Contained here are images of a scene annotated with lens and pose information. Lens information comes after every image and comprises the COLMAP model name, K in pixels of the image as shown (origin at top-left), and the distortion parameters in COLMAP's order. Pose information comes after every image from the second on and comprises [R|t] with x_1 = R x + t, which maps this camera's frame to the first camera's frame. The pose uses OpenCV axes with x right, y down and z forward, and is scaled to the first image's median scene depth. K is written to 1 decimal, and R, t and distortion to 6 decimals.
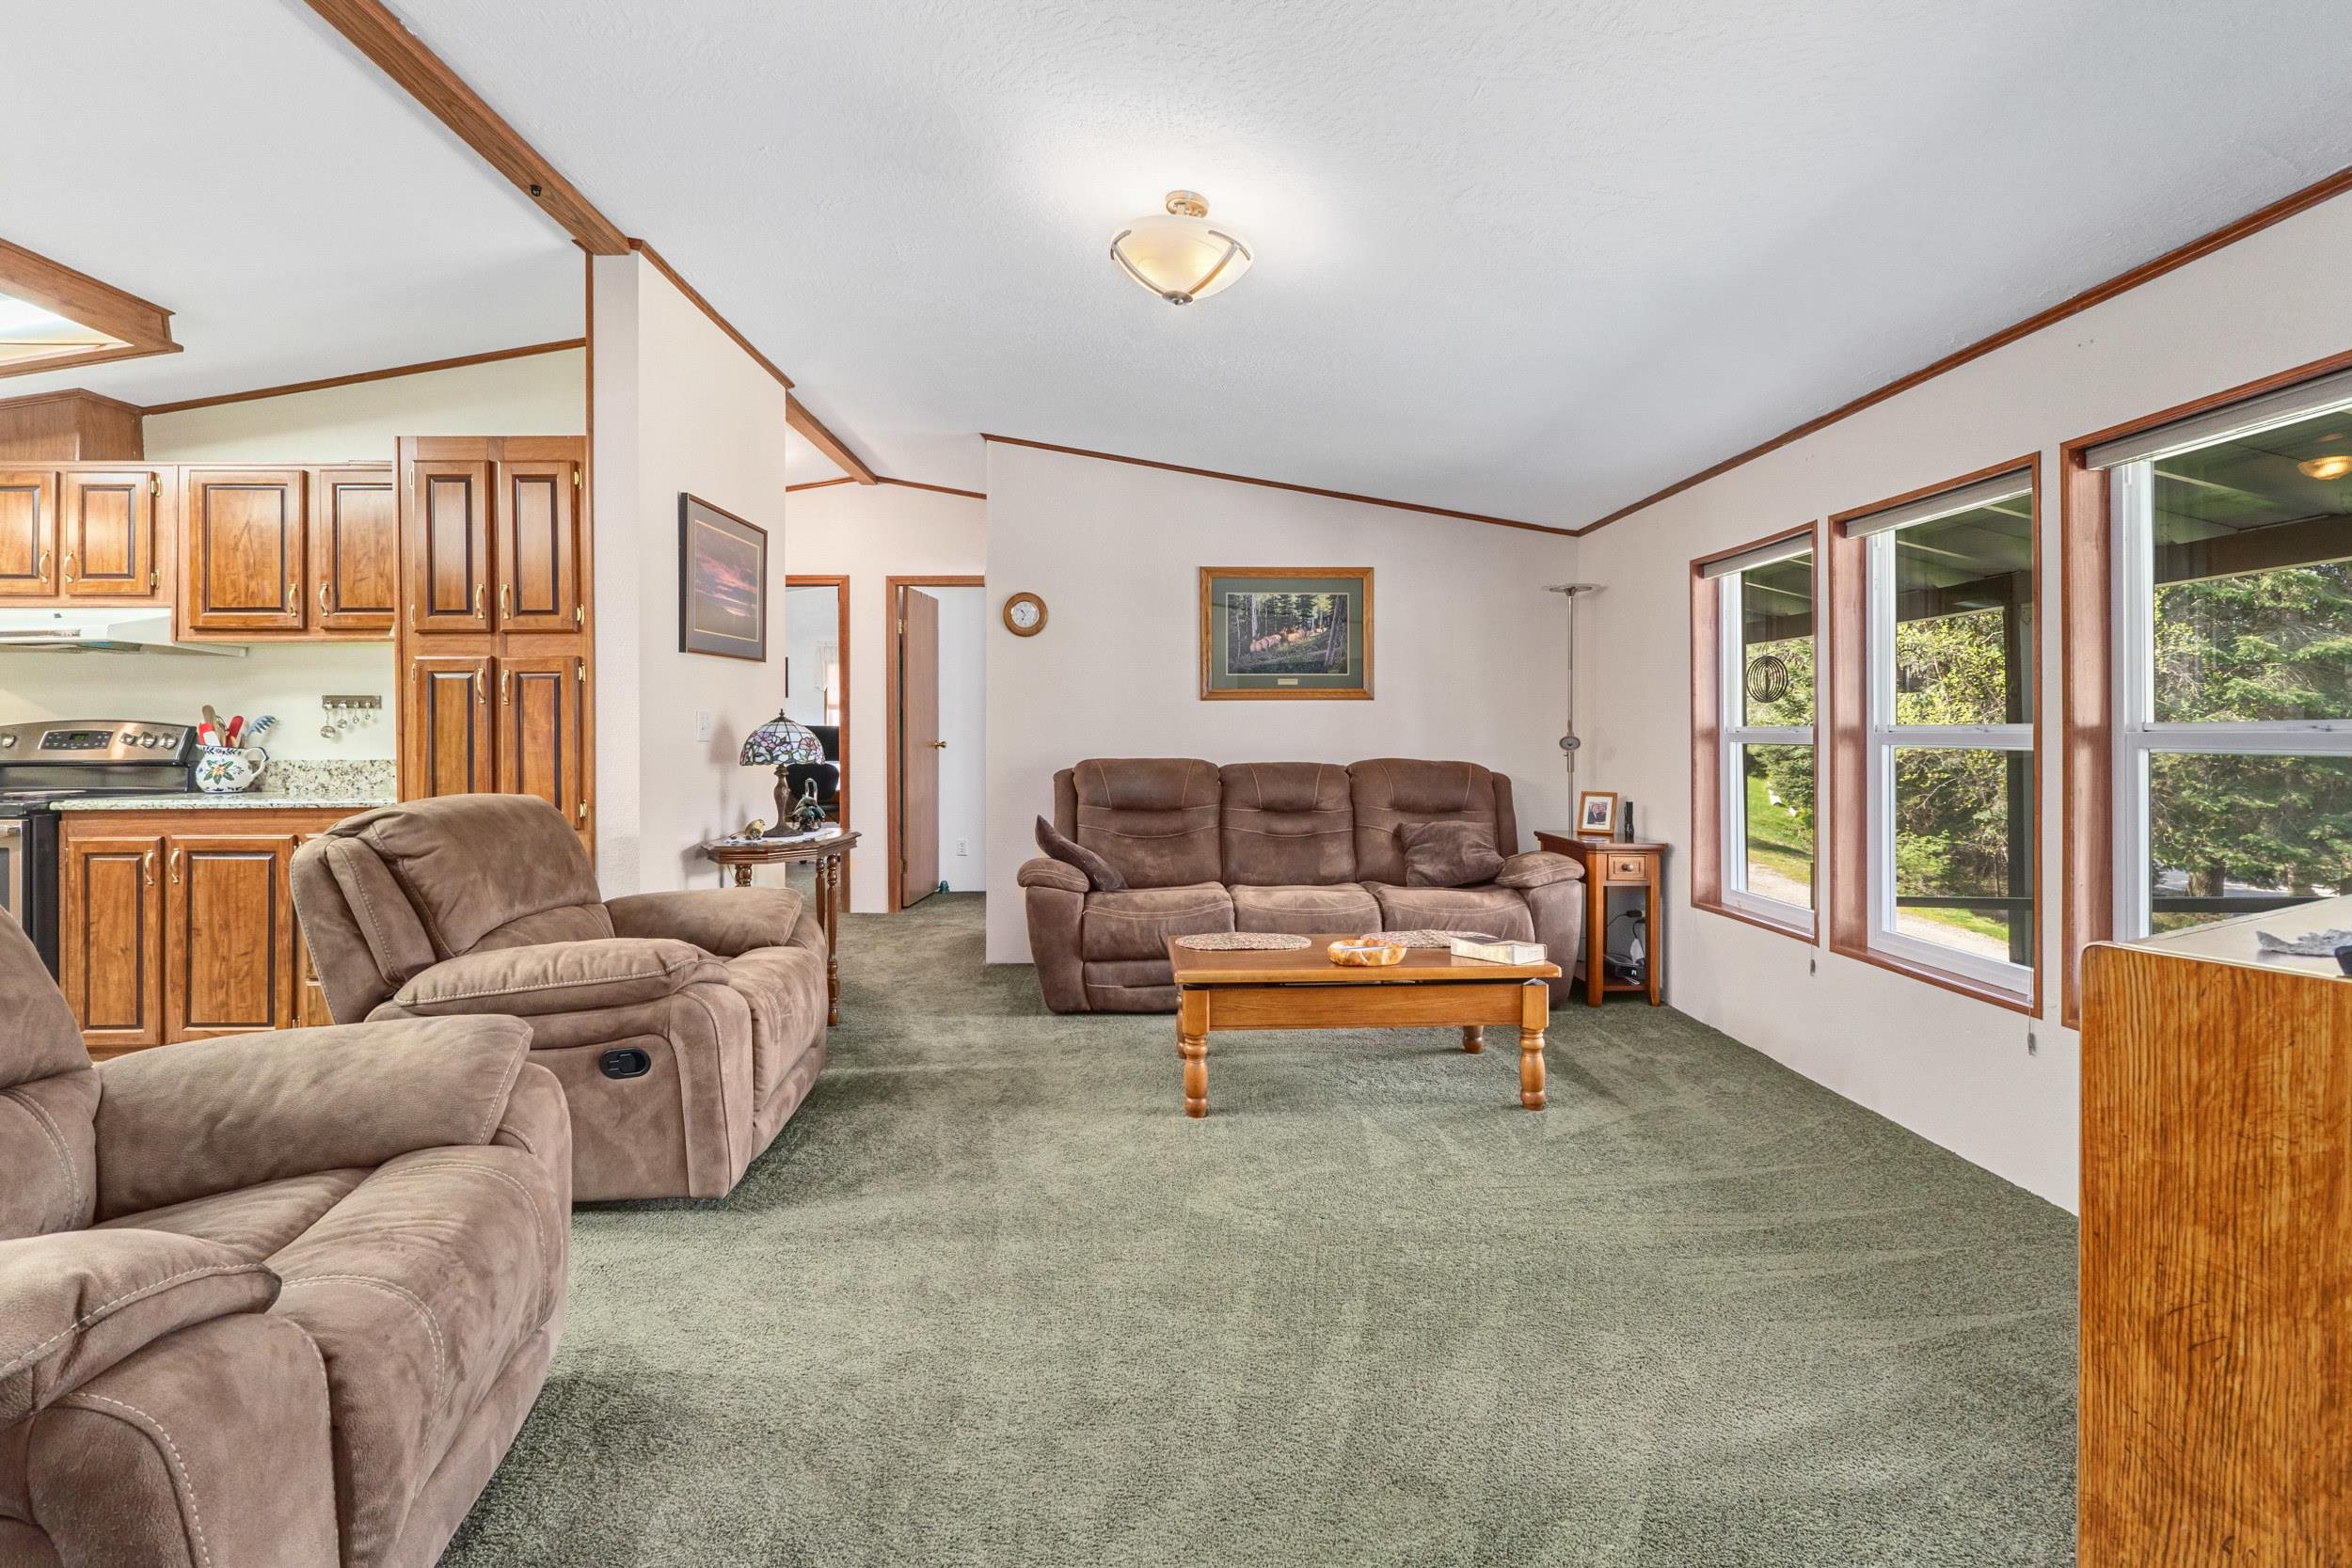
lens RADIAL K [[1085.5, 0, 1173.5], [0, 1085.5, 718.7], [0, 0, 1]] dist [-0.012675, -0.000160]
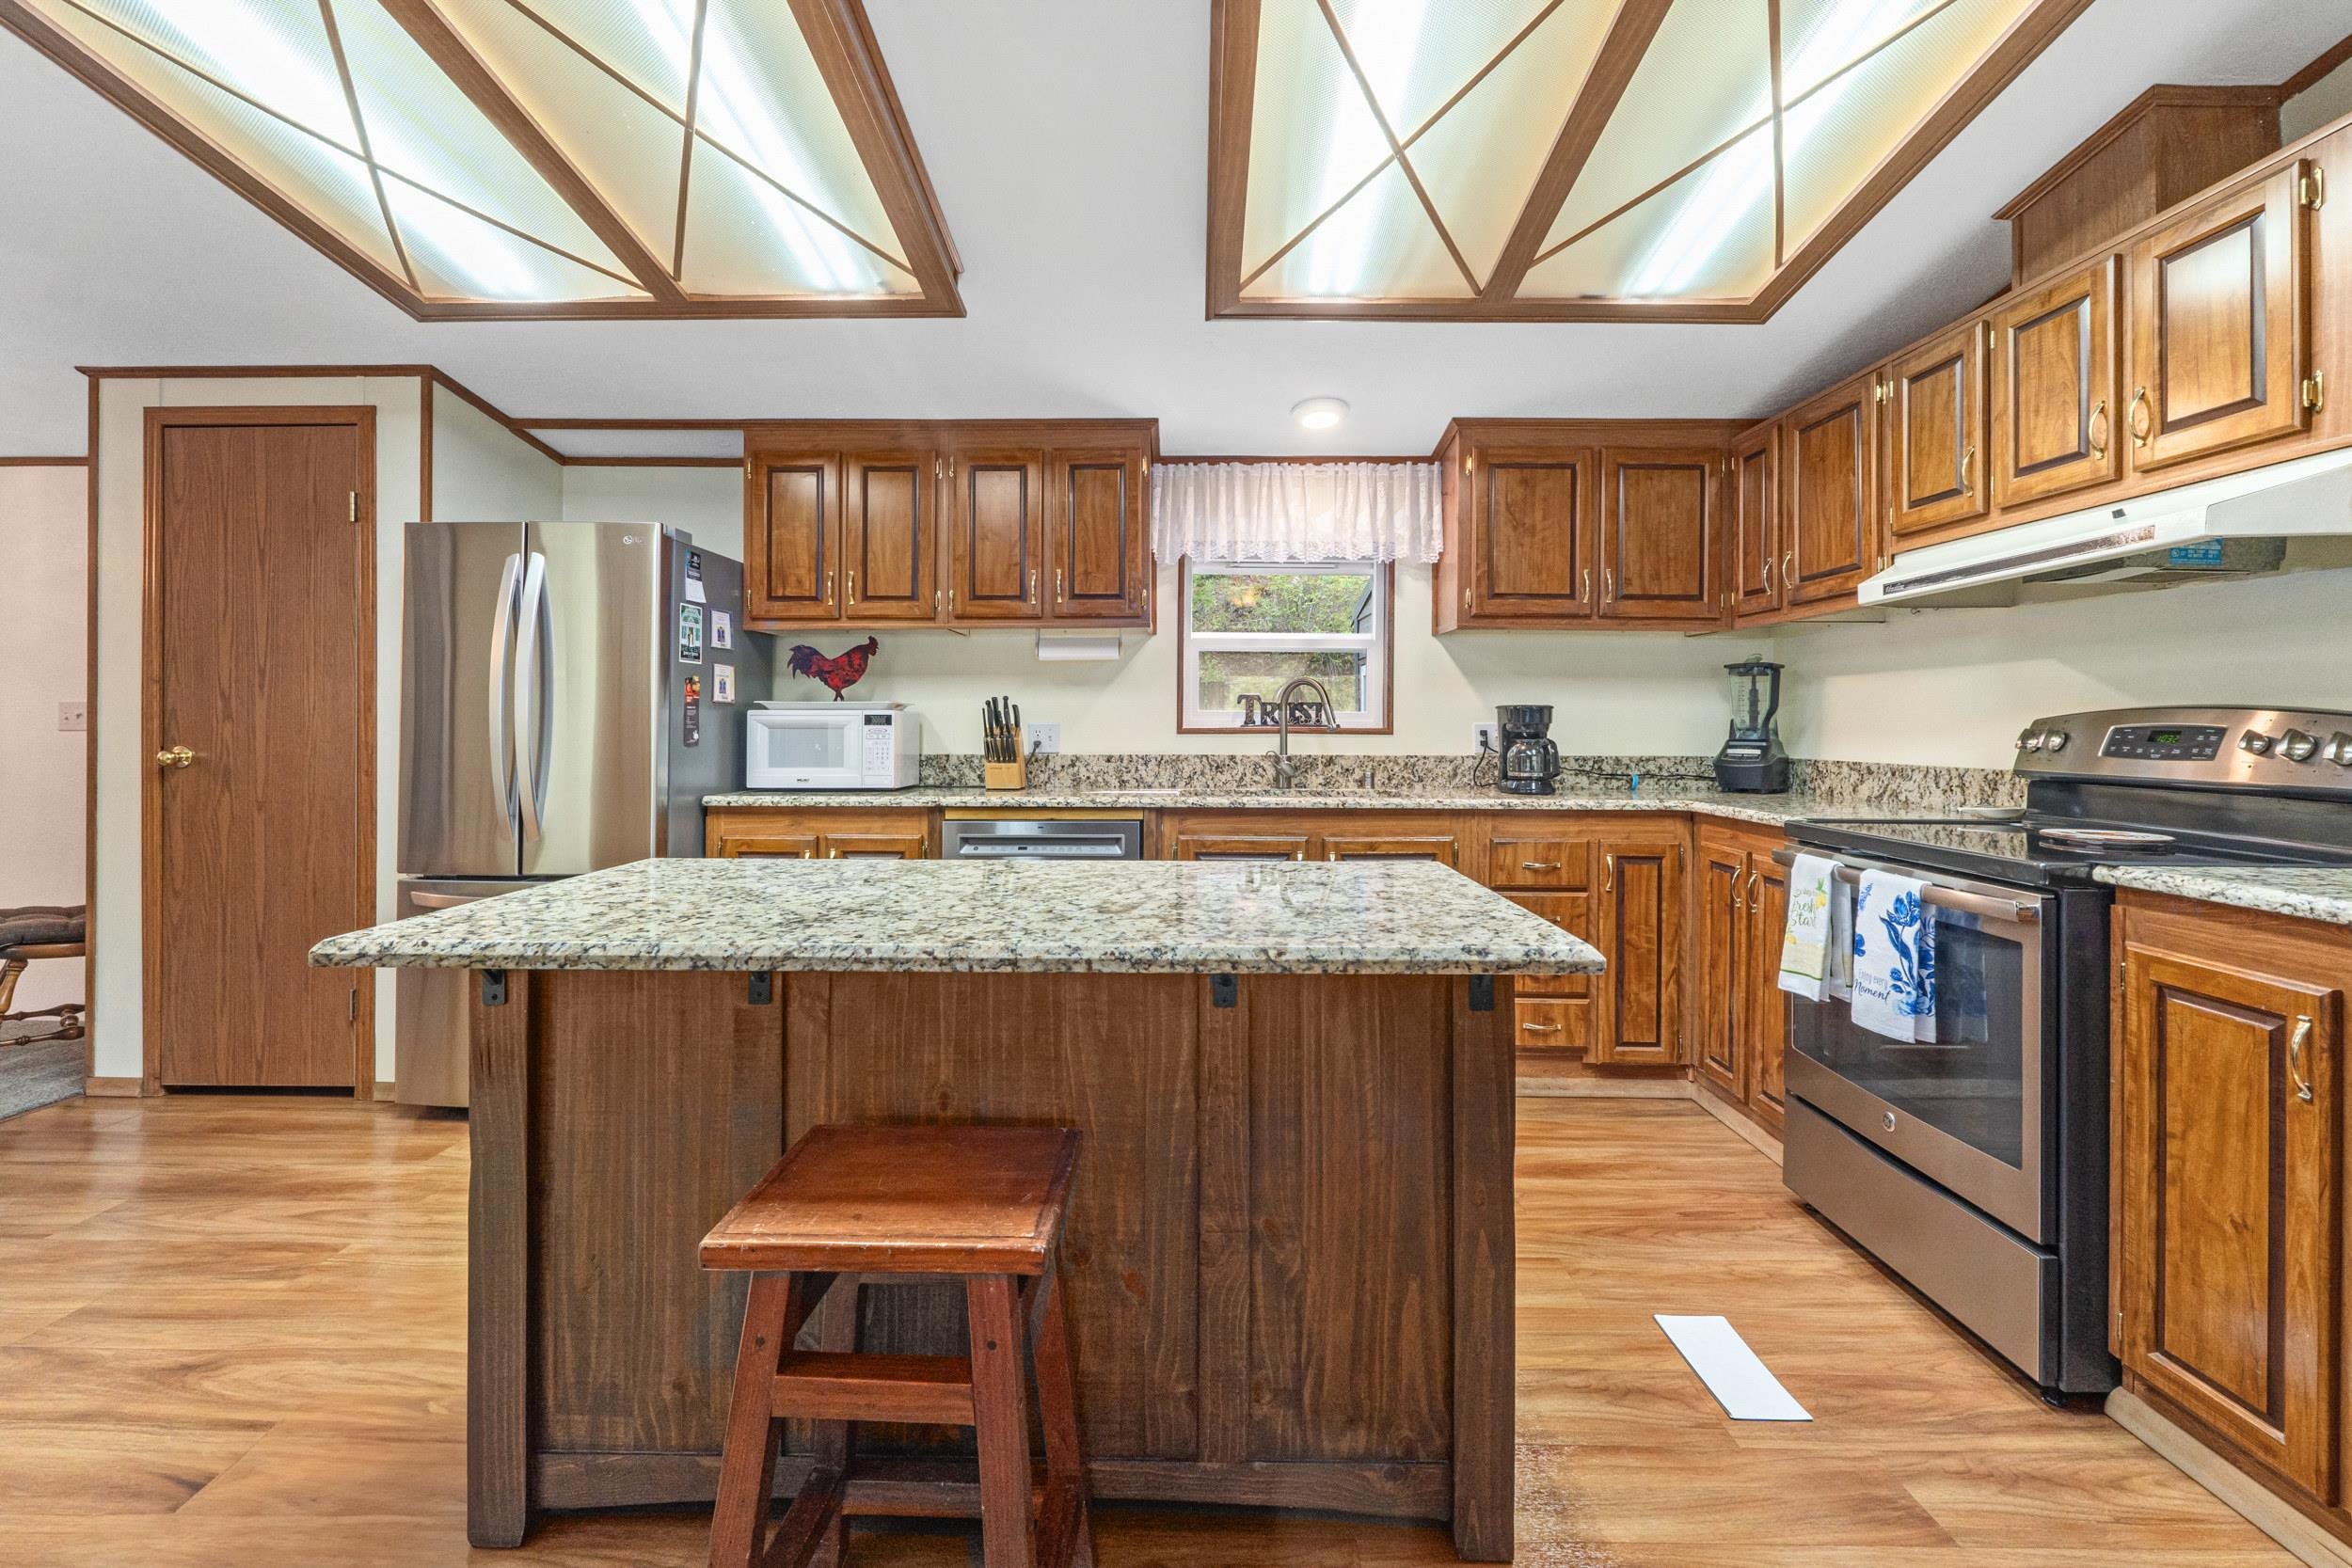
lens RADIAL K [[1042.4, 0, 1158.9], [0, 1042.4, 724.0], [0, 0, 1]] dist [-0.008083, -0.000108]
pose [[-0.038143, 0.002180, -0.999270, -0.538136], [0.011188, 0.999936, 0.001754, 0.004527], [0.999210, -0.011112, -0.038165, 0.573282]]
